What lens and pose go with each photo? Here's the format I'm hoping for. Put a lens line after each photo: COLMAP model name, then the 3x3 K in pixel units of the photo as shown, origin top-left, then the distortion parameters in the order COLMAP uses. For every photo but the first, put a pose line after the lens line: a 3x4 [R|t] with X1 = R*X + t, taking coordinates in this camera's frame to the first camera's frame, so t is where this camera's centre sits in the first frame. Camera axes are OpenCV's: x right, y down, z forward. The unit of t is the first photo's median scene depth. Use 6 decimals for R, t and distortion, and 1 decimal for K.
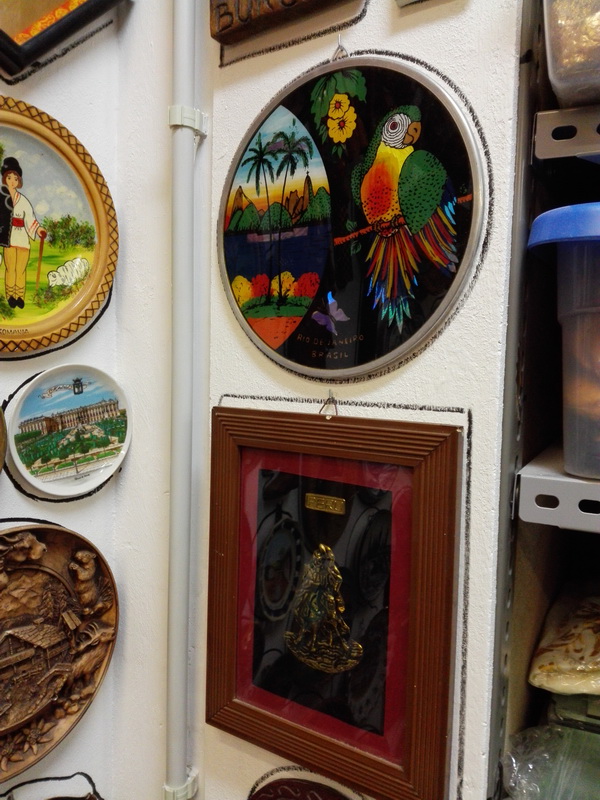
lens RADIAL K [[659.5, 0, 300.0], [0, 659.5, 400.0], [0, 0, 1]] dist [0.097497, -0.187034]
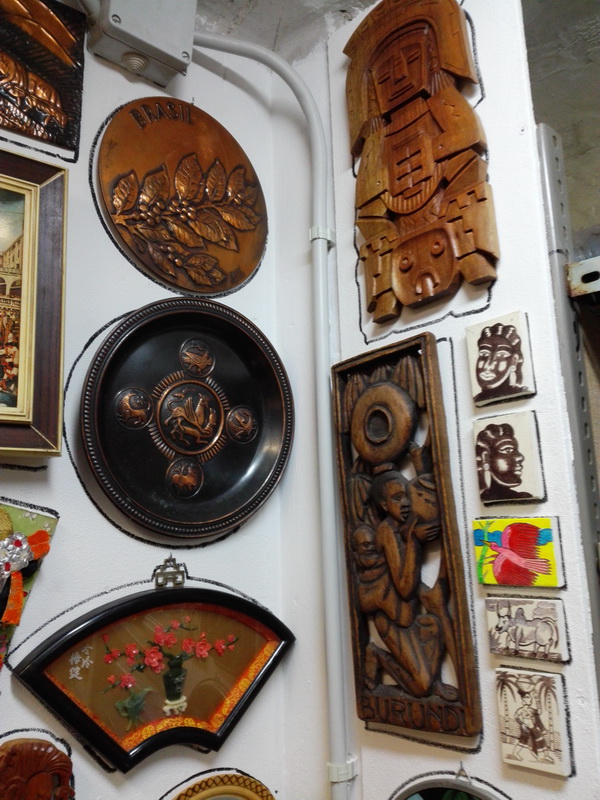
lens RADIAL K [[659.5, 0, 300.0], [0, 659.5, 400.0], [0, 0, 1]] dist [0.097497, -0.187034]
pose [[0.979379, -0.086532, -0.182561, 0.040955], [0.033571, 0.960772, -0.275301, -0.720874], [0.199222, 0.263495, 0.943865, -0.364355]]
